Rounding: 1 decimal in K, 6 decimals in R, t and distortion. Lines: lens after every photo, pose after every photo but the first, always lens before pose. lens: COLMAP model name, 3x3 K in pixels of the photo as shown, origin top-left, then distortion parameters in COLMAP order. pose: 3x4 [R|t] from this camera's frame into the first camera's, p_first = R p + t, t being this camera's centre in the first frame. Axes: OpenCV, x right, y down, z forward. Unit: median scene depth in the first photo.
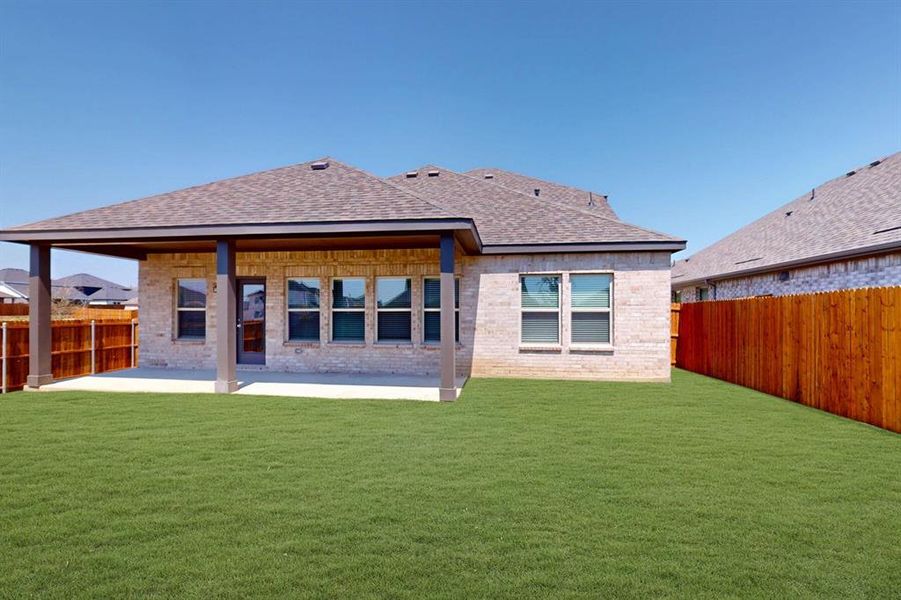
lens RADIAL K [[390.9, 0, 451.9], [0, 390.9, 306.2], [0, 0, 1]] dist [0.001585, -0.000599]
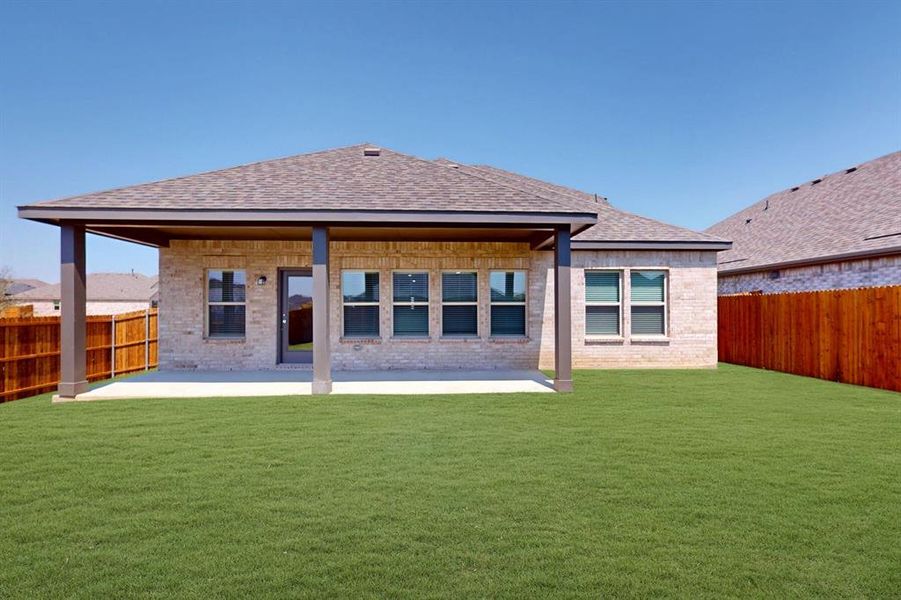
lens RADIAL K [[390.9, 0, 452.2], [0, 390.9, 302.6], [0, 0, 1]] dist [0.001585, -0.000599]
pose [[0.984460, 0.000043, 0.175607, -0.352291], [-0.000206, 1.000000, 0.000908, 0.005930], [-0.175607, -0.000930, 0.984460, 0.035166]]
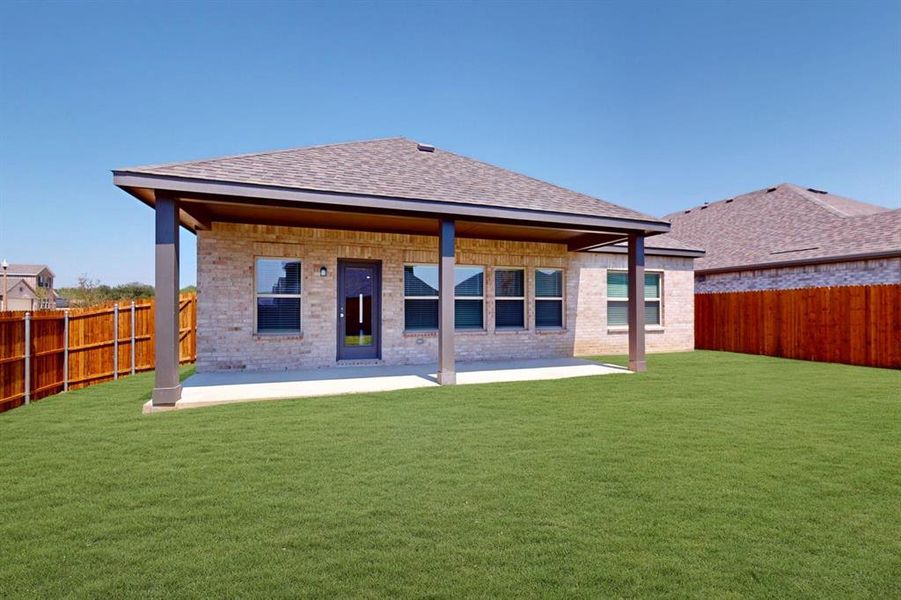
lens RADIAL K [[390.9, 0, 451.6], [0, 390.9, 297.0], [0, 0, 1]] dist [0.001585, -0.000599]
pose [[0.890885, 0.010405, 0.454111, -0.797876], [-0.005623, 0.999914, -0.011881, 0.020209], [-0.454195, 0.008031, 0.890866, 0.134359]]
